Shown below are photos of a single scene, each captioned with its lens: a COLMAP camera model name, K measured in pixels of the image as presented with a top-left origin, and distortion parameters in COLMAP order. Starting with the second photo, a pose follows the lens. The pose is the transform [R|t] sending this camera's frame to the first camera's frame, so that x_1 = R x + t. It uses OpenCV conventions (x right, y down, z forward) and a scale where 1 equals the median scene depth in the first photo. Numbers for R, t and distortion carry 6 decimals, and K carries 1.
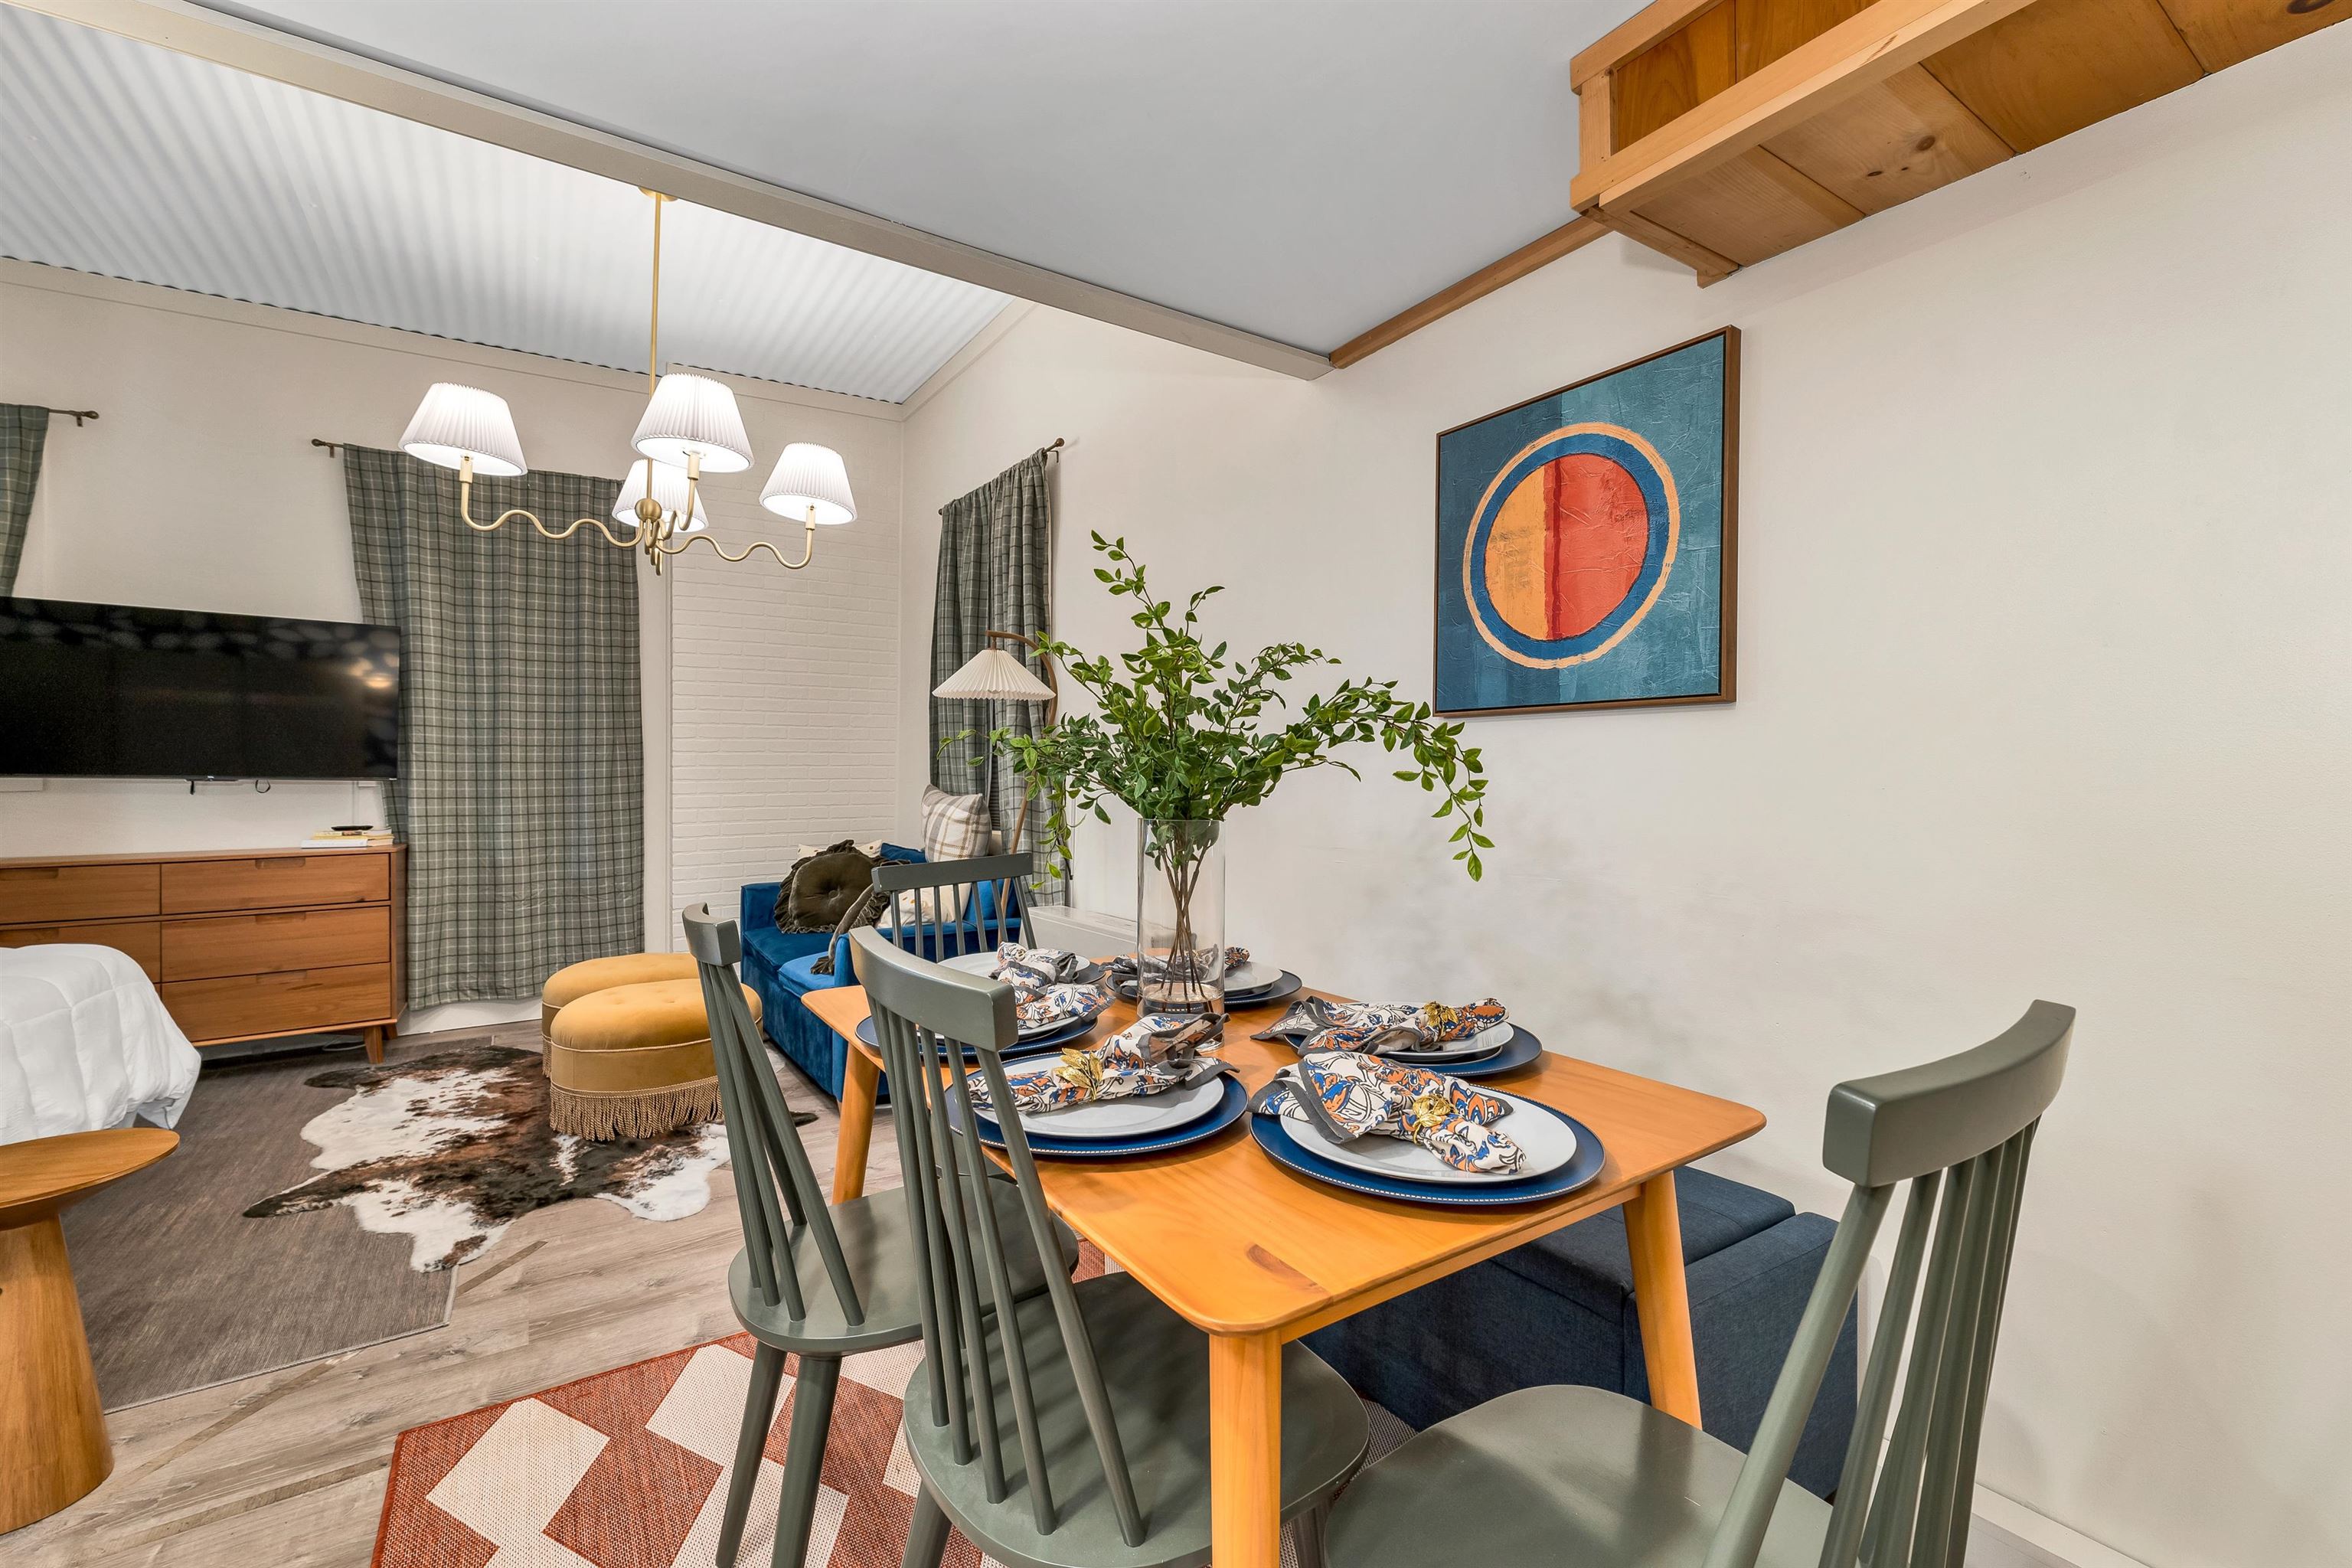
lens RADIAL K [[960.0, 0, 1170.7], [0, 960.0, 770.7], [0, 0, 1]] dist [0.003147, -0.000054]
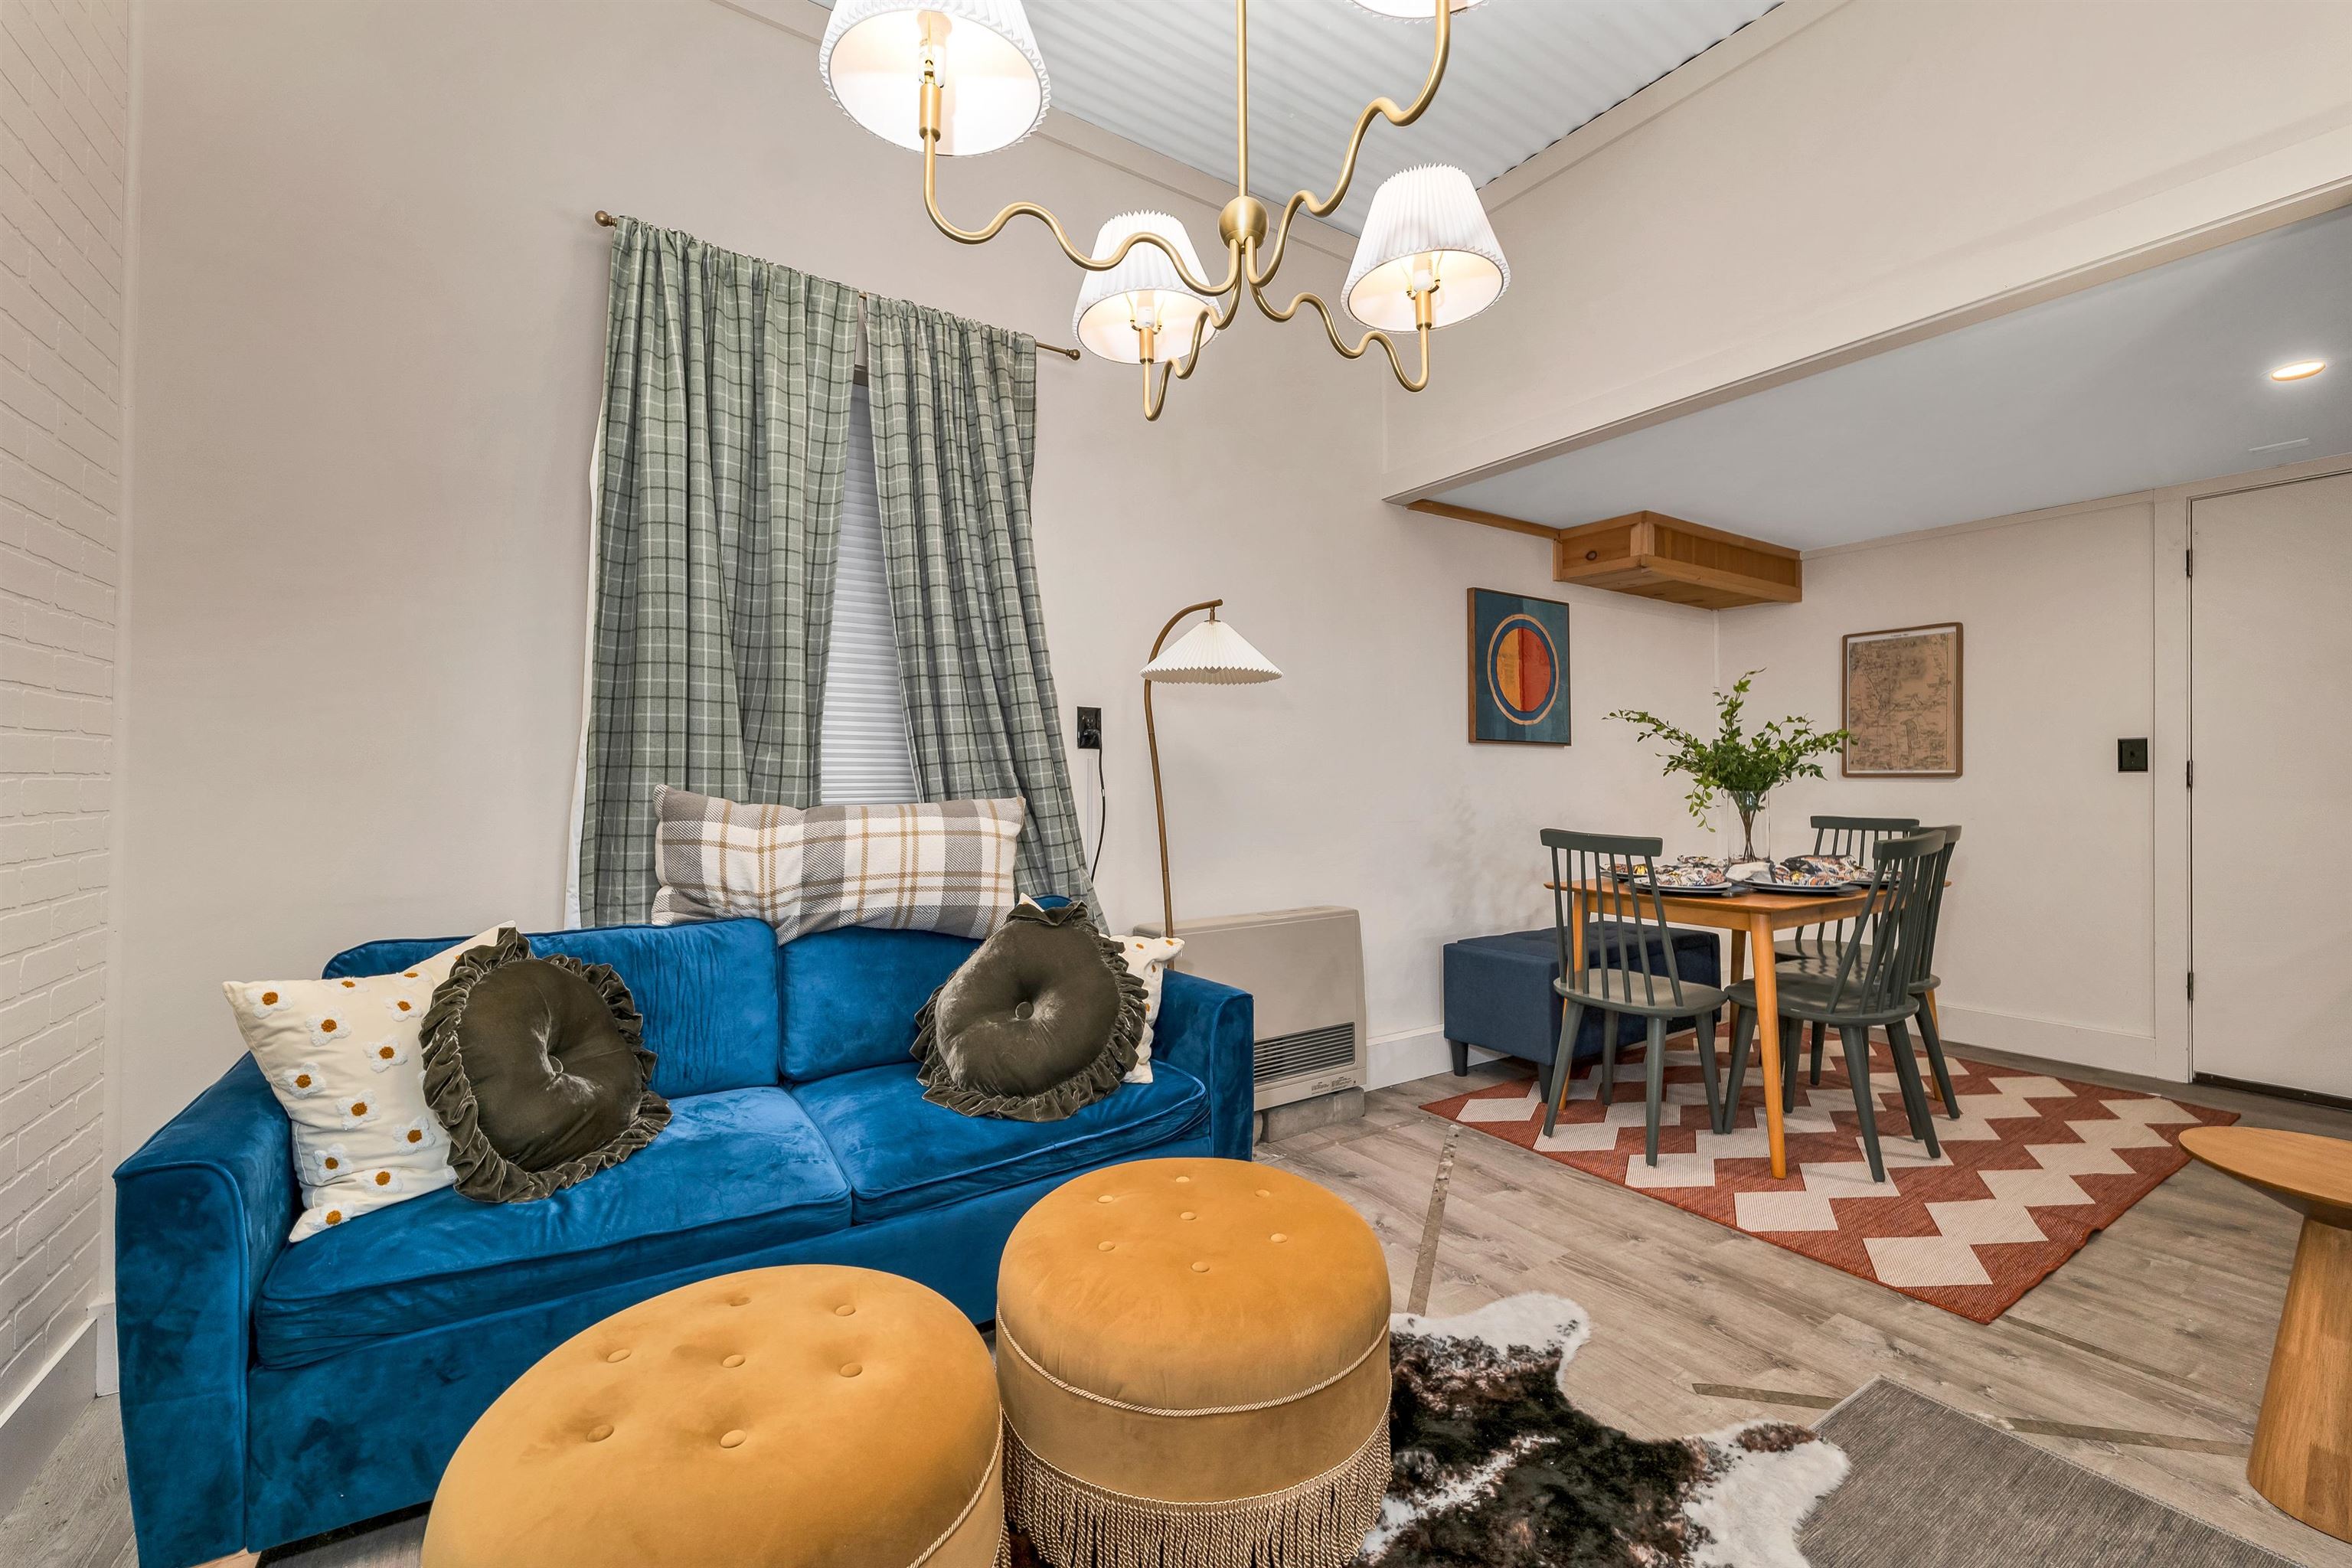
lens RADIAL K [[960.0, 0, 1170.8], [0, 960.0, 779.0], [0, 0, 1]] dist [0.003147, -0.000054]
pose [[0.016538, 0.002487, 0.999860, -1.748535], [0.000233, 0.999997, -0.002491, 0.020828], [-0.999863, 0.000274, 0.016537, 1.731094]]
